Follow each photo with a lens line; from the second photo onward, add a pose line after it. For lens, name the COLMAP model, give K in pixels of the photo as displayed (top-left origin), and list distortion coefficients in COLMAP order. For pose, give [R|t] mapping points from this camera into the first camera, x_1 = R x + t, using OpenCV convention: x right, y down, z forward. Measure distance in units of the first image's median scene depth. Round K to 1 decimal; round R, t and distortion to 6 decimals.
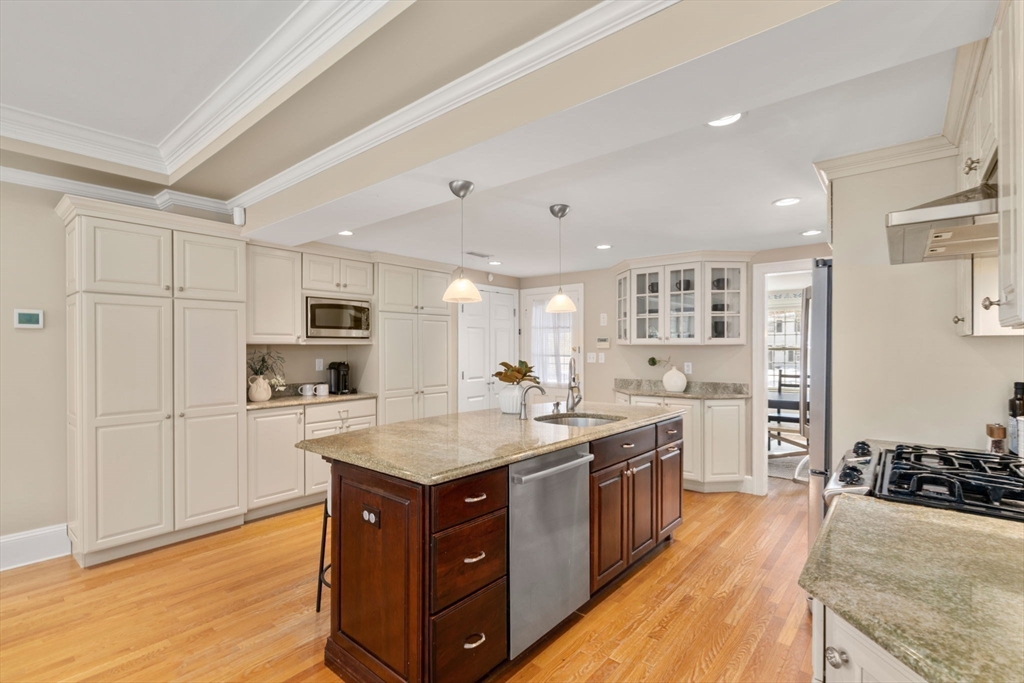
lens RADIAL K [[468.4, 0, 504.4], [0, 468.4, 347.7], [0, 0, 1]] dist [0.000055, -0.001199]
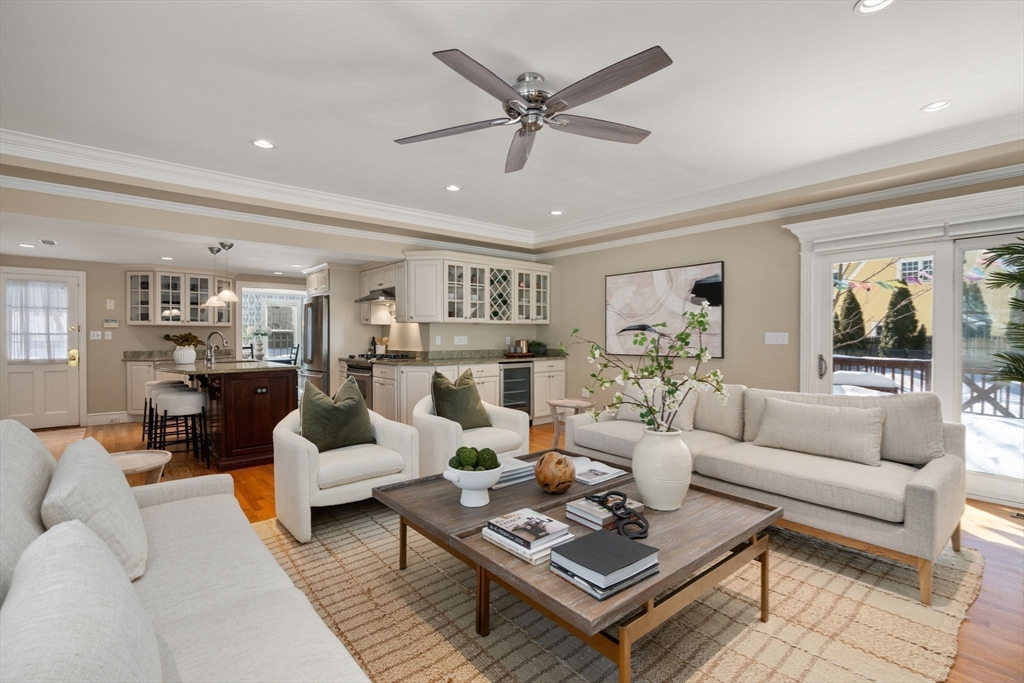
lens RADIAL K [[468.4, 0, 511.9], [0, 468.4, 338.0], [0, 0, 1]] dist [0.000055, -0.001199]
pose [[0.150568, -0.006632, 0.988577, -1.017926], [0.000186, 0.999978, 0.006680, 0.024495], [-0.988600, -0.000822, 0.150566, -0.280118]]
